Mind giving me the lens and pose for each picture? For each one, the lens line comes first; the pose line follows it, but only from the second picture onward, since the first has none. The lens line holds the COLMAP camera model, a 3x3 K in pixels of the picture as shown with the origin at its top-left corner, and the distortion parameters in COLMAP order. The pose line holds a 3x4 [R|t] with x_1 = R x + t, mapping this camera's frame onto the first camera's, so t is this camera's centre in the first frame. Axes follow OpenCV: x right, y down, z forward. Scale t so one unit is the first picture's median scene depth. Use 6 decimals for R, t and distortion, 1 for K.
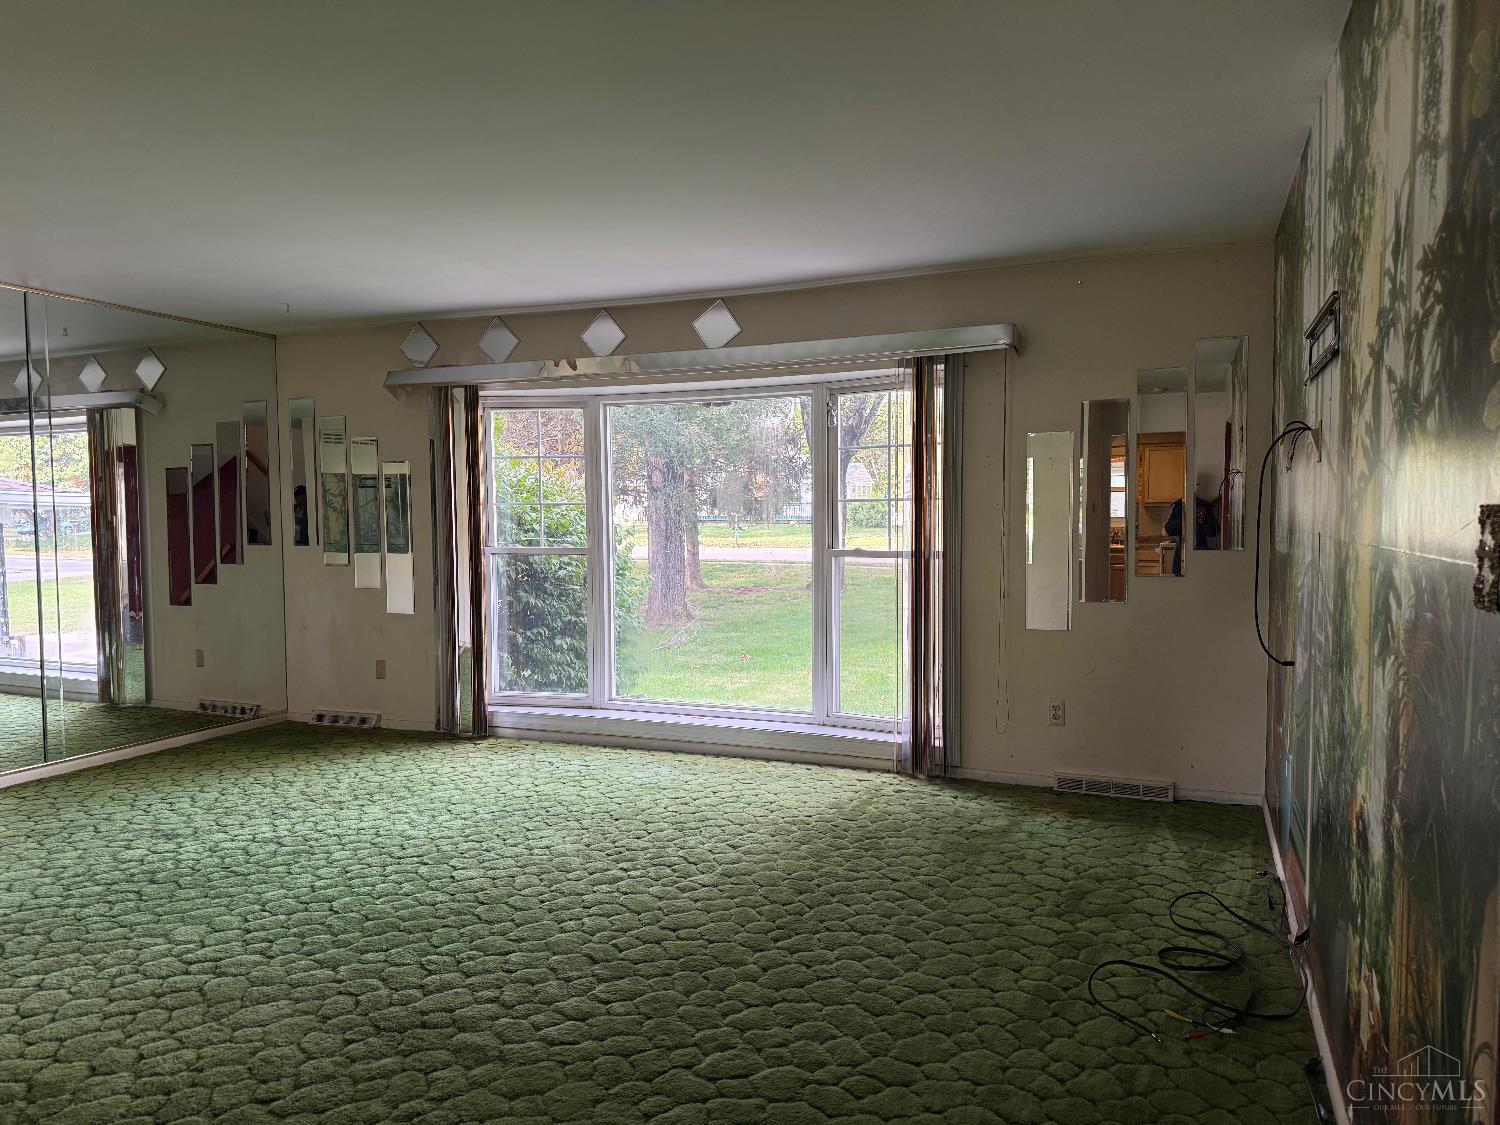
lens RADIAL K [[1059.8, 0, 782.3], [0, 1059.8, 559.0], [0, 0, 1]] dist [0.053642, -0.047872]
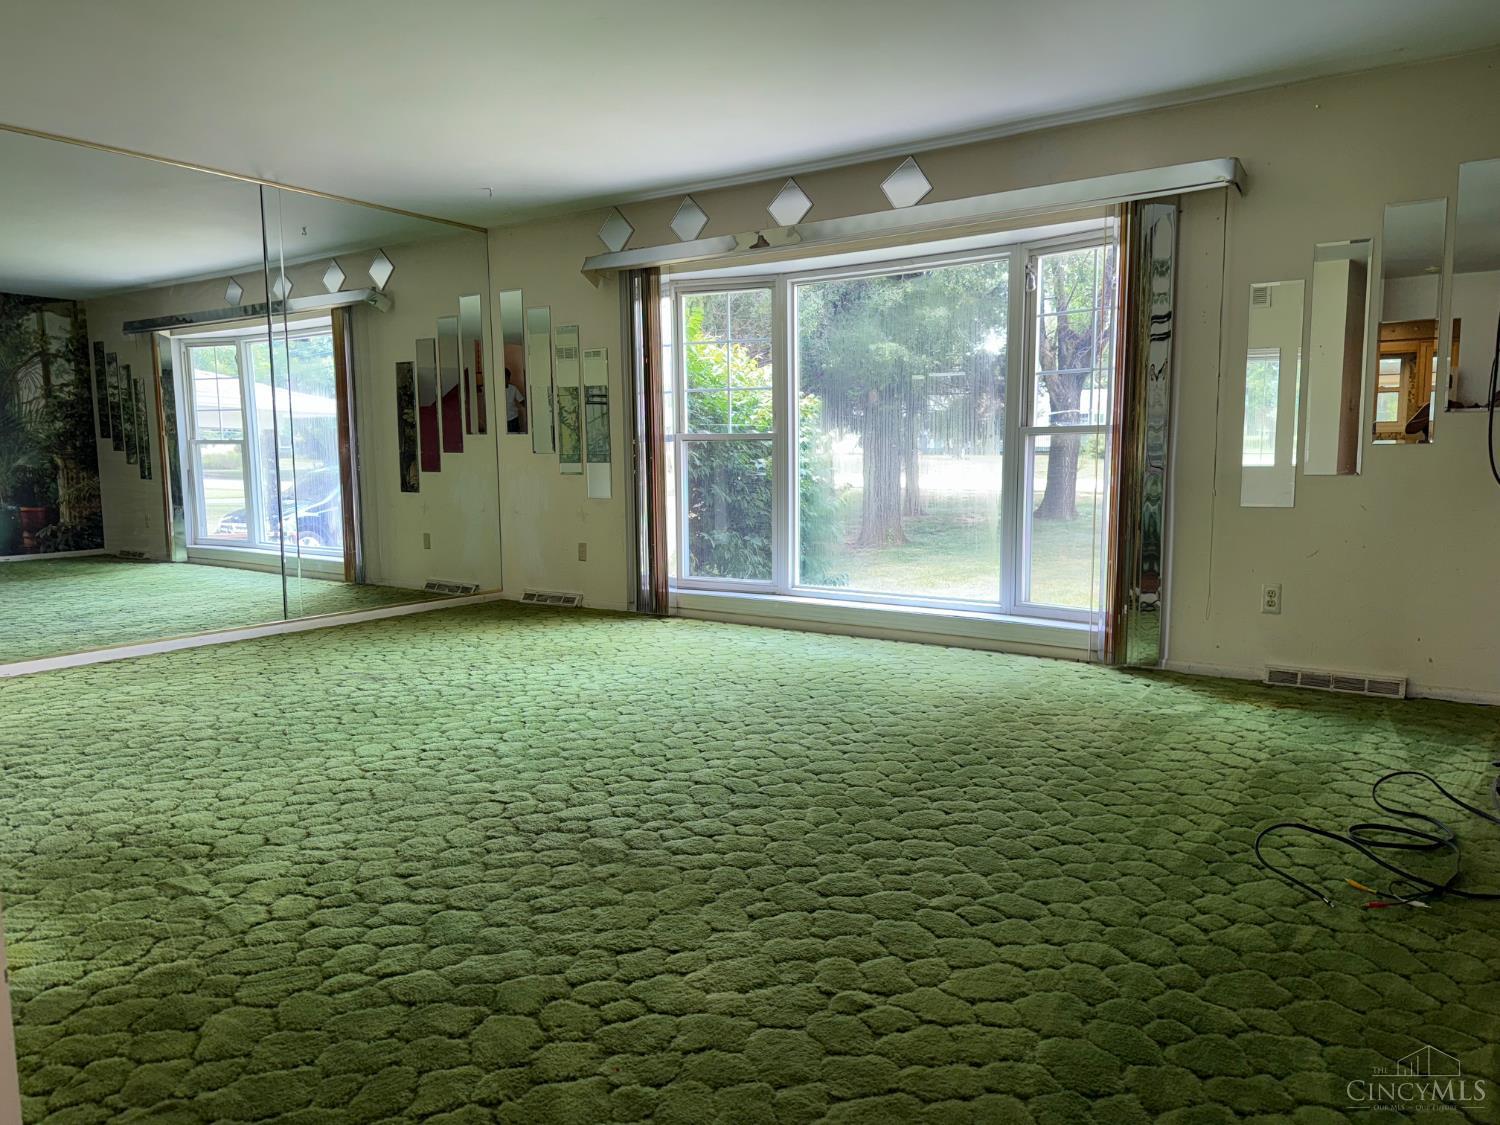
lens RADIAL K [[1059.8, 0, 826.1], [0, 1059.8, 605.6], [0, 0, 1]] dist [0.053642, -0.047872]
pose [[0.979559, 0.021375, -0.200017, 0.083829], [-0.006435, 0.997159, 0.075045, 0.101170], [0.201053, -0.072224, 0.976914, 0.047662]]
